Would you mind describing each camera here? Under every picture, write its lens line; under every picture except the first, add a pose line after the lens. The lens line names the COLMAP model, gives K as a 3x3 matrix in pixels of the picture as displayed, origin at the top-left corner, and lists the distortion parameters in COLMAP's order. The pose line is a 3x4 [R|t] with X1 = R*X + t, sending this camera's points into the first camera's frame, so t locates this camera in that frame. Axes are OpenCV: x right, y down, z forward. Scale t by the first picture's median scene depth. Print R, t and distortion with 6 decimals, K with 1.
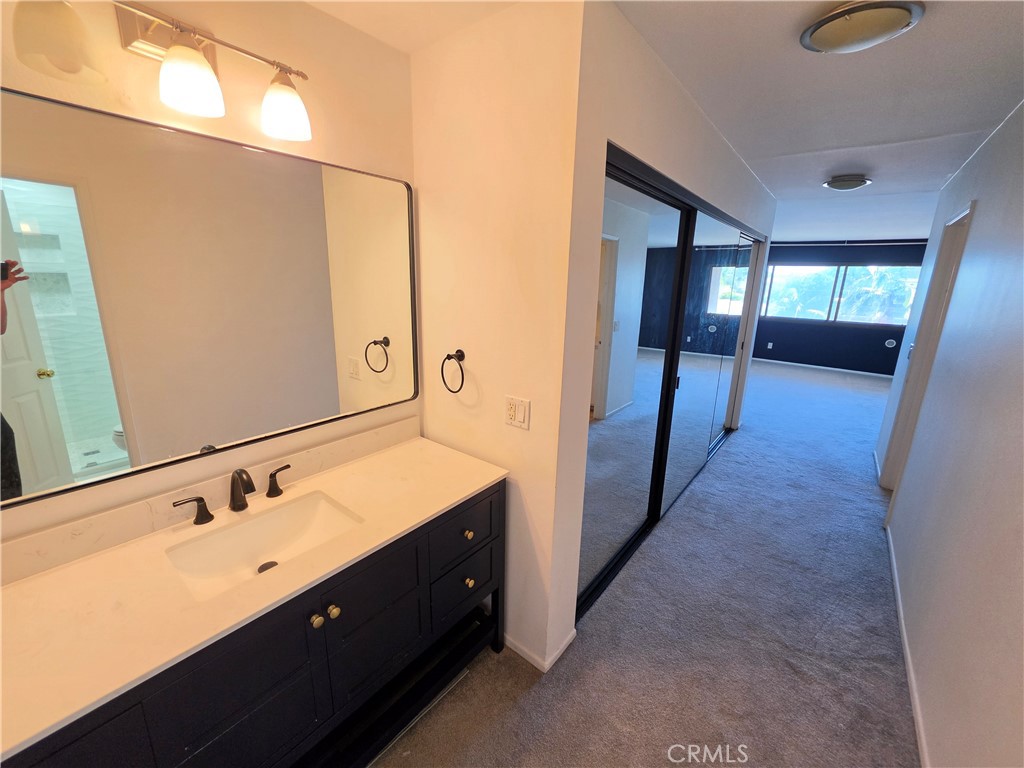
lens RADIAL K [[411.1, 0, 509.3], [0, 411.1, 380.4], [0, 0, 1]] dist [0.000595, -0.000170]
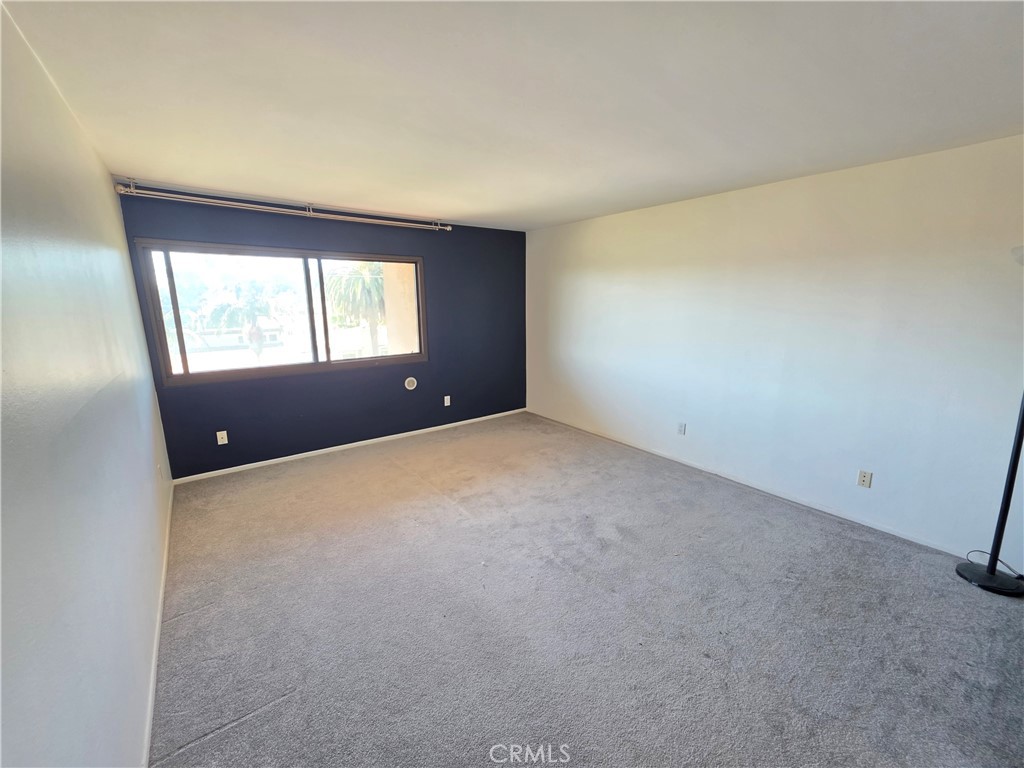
lens RADIAL K [[411.1, 0, 510.4], [0, 411.1, 383.2], [0, 0, 1]] dist [0.000595, -0.000170]
pose [[0.236618, -0.222319, 0.945826, 0.336098], [0.247740, 0.955098, 0.162521, -0.145863], [-0.939488, 0.195863, 0.281071, 0.634822]]
